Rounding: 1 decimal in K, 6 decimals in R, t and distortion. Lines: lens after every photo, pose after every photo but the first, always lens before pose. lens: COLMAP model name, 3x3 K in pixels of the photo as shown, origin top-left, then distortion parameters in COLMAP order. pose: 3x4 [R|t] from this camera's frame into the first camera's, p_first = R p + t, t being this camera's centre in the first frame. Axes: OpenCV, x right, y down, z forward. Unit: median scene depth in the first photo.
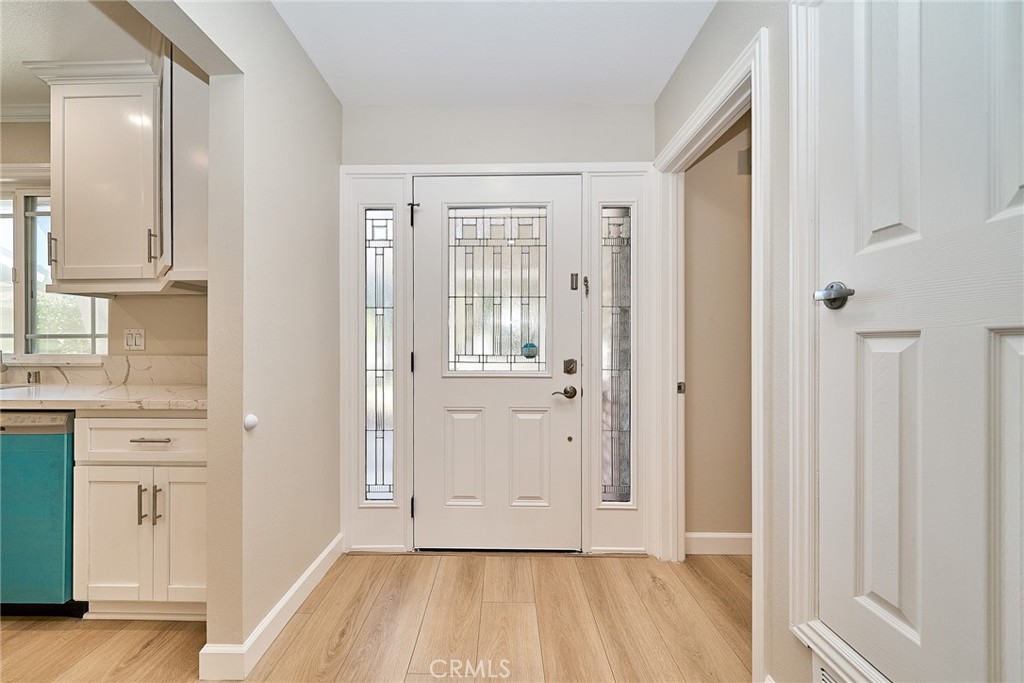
lens RADIAL K [[393.1, 0, 494.0], [0, 393.1, 342.7], [0, 0, 1]] dist [0.001291, 0.000116]
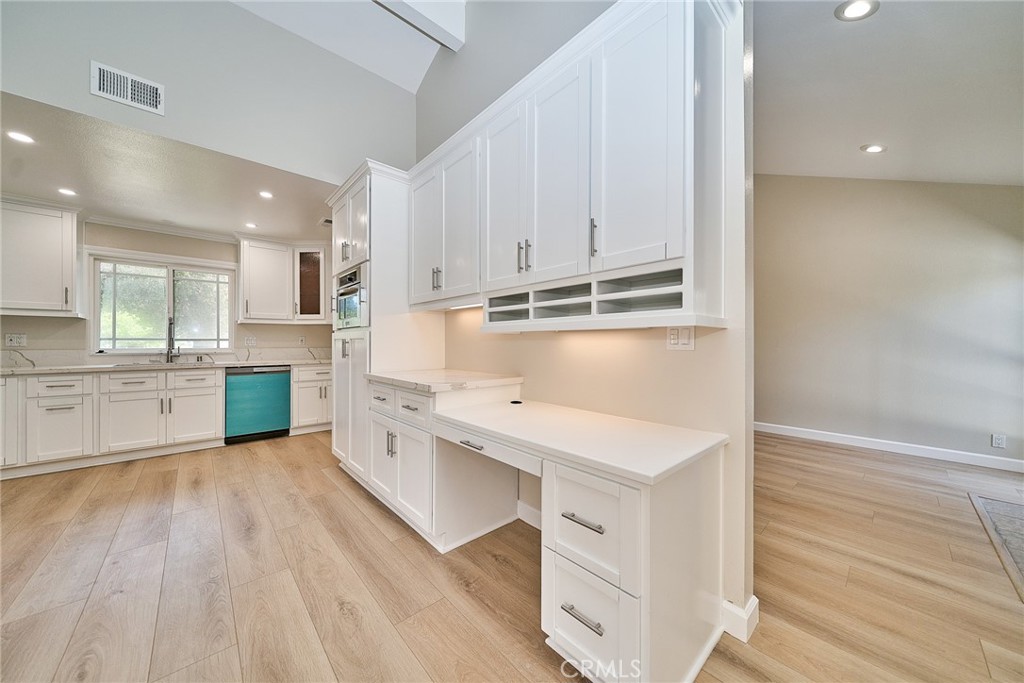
lens RADIAL K [[348.9, 0, 512.0], [0, 348.9, 342.4], [0, 0, 1]] dist [-0.000905, -0.000303]
pose [[0.722916, 0.000830, 0.690935, -1.258625], [-0.002812, 0.999995, 0.001742, -0.010091], [-0.690930, -0.003202, 0.722914, -1.569495]]
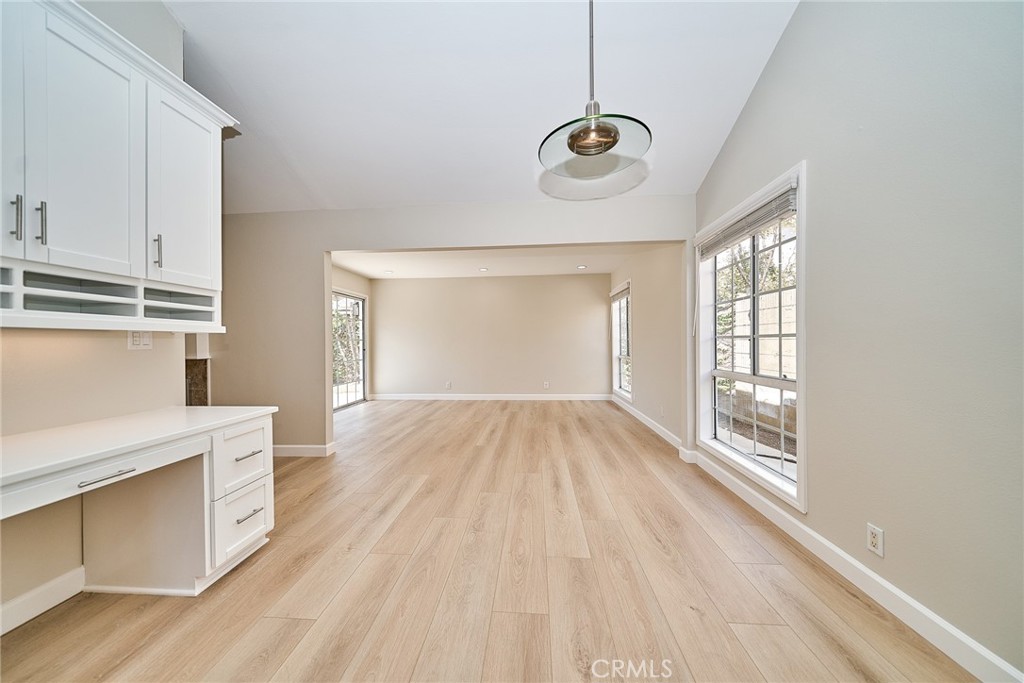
lens RADIAL K [[346.5, 0, 509.9], [0, 346.5, 344.7], [0, 0, 1]] dist [-0.000793, -0.000275]
pose [[-0.998805, 0.007505, 0.048297, -1.487680], [0.007706, 0.999962, 0.003976, -0.002899], [-0.048266, 0.004344, -0.998825, -0.468691]]
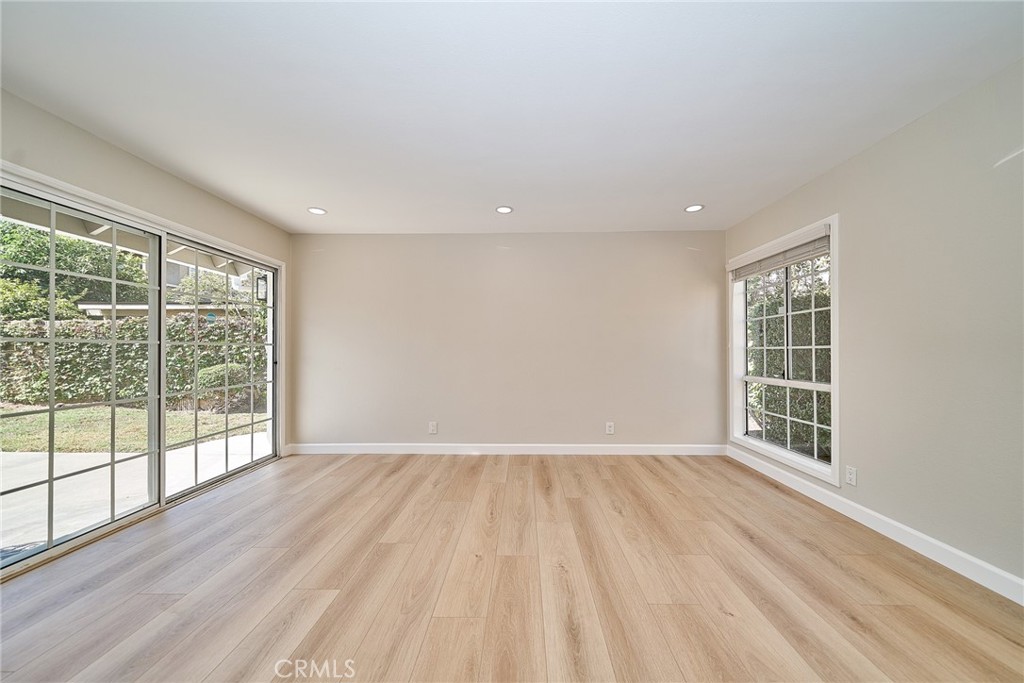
lens RADIAL K [[354.4, 0, 513.4], [0, 354.4, 345.9], [0, 0, 1]] dist [-0.001063, -0.000201]
pose [[-0.999994, 0.000848, 0.003301, -1.175436], [0.000816, 0.999953, -0.009702, -0.017964], [-0.003309, -0.009700, -0.999947, -1.845493]]
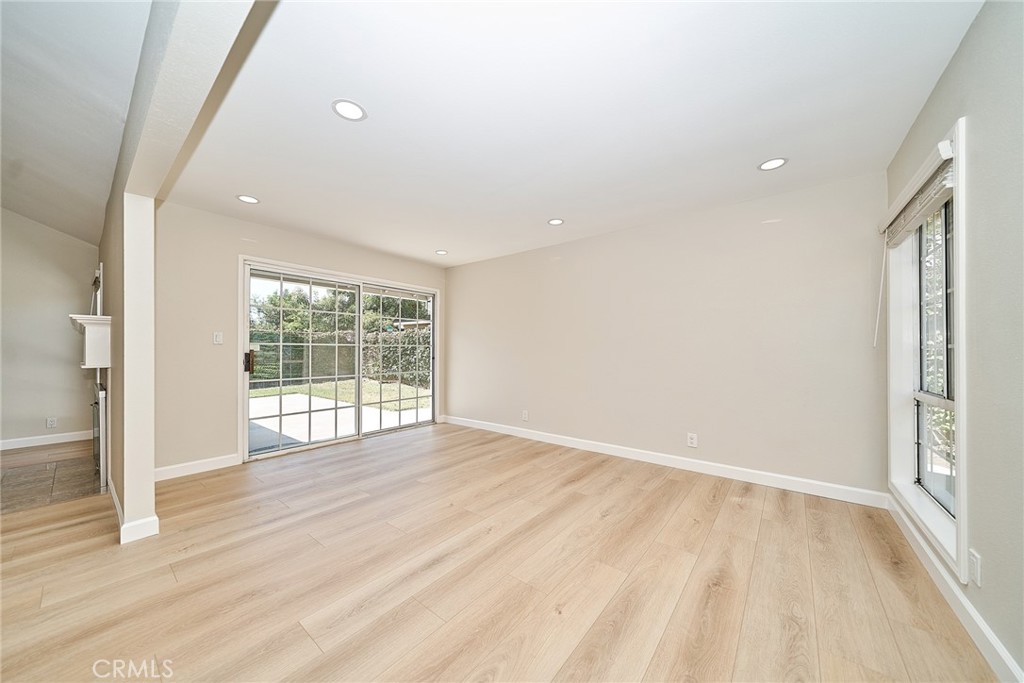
lens RADIAL K [[343.9, 0, 507.3], [0, 343.9, 347.3], [0, 0, 1]] dist [0.000066, -0.000087]
pose [[-0.791653, 0.001699, 0.610968, -1.955970], [-0.004316, 0.999956, -0.008373, -0.012386], [-0.610955, -0.009266, -0.791611, -1.946732]]
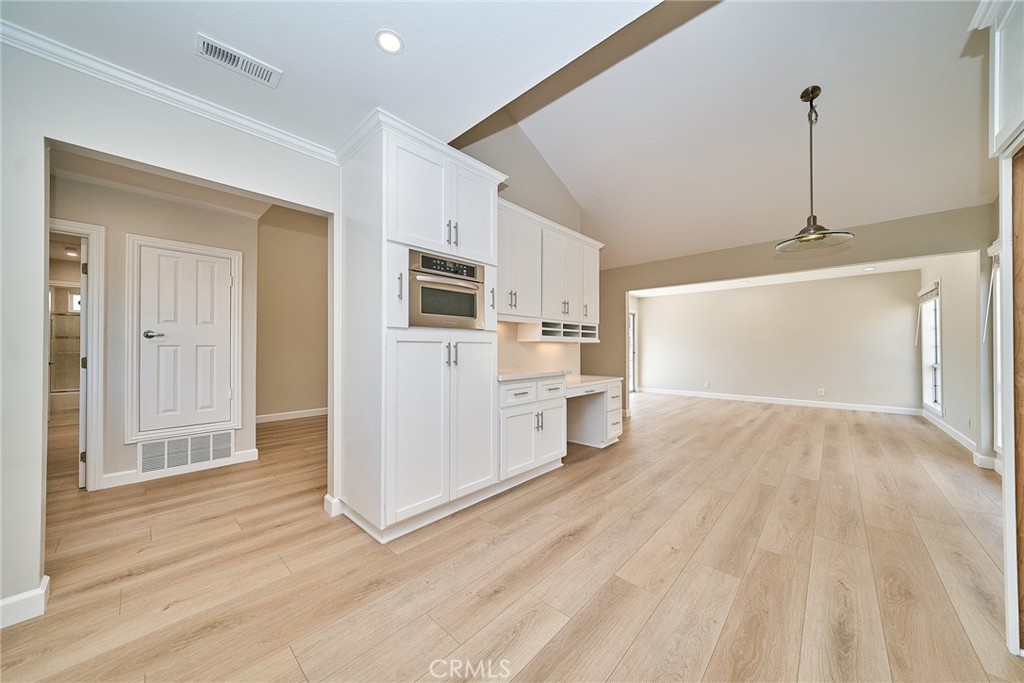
lens RADIAL K [[346.5, 0, 509.9], [0, 346.5, 344.7], [0, 0, 1]] dist [-0.000793, -0.000275]
pose [[-0.748819, 0.006501, 0.662742, -1.638386], [-0.001464, 0.999933, -0.011463, -0.000132], [-0.662773, -0.009554, -0.748760, 0.529828]]
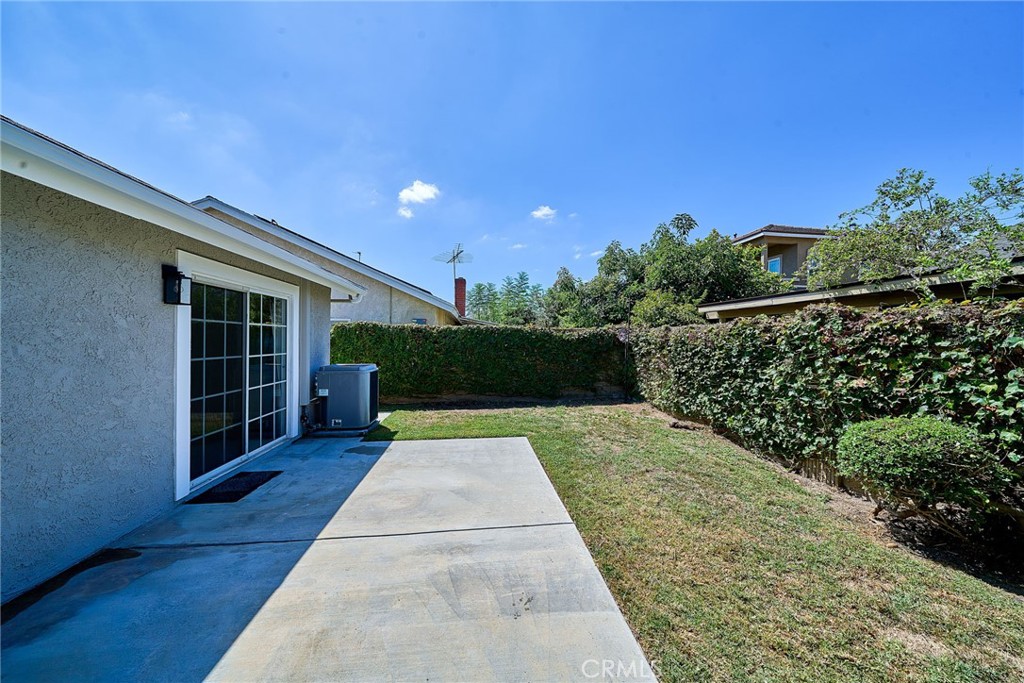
lens RADIAL K [[345.6, 0, 515.9], [0, 345.6, 342.8], [0, 0, 1]] dist [-0.000314, -0.000044]
pose [[-0.137403, -0.011004, 0.990454, 0.384036], [-0.015661, 0.999837, 0.008936, -0.160877], [-0.990391, -0.014284, -0.137553, -3.390205]]
